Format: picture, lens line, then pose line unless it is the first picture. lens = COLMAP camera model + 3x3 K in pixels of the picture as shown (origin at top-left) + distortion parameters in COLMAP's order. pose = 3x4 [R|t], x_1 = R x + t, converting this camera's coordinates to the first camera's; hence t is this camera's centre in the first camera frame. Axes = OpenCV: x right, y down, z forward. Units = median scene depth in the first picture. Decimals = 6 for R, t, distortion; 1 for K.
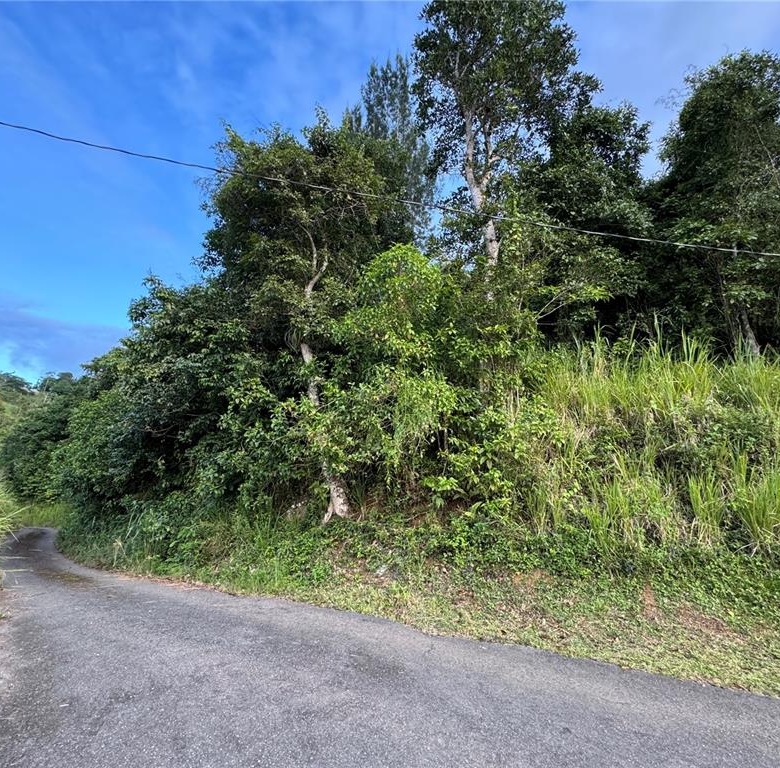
lens RADIAL K [[405.7, 0, 390.0], [0, 405.7, 384.0], [0, 0, 1]] dist [-0.000318, -0.000335]
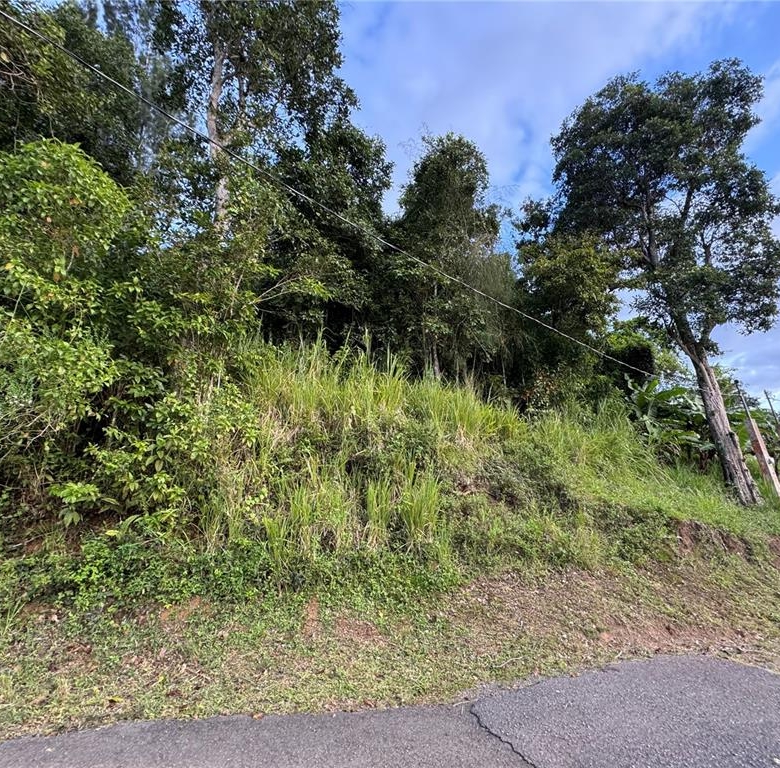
lens RADIAL K [[405.7, 0, 390.0], [0, 405.7, 384.0], [0, 0, 1]] dist [-0.000318, -0.000335]
pose [[0.814147, 0.132686, 0.565296, 0.134424], [-0.128541, 0.990572, -0.047381, 0.020971], [-0.566253, -0.034089, 0.823527, 0.106560]]
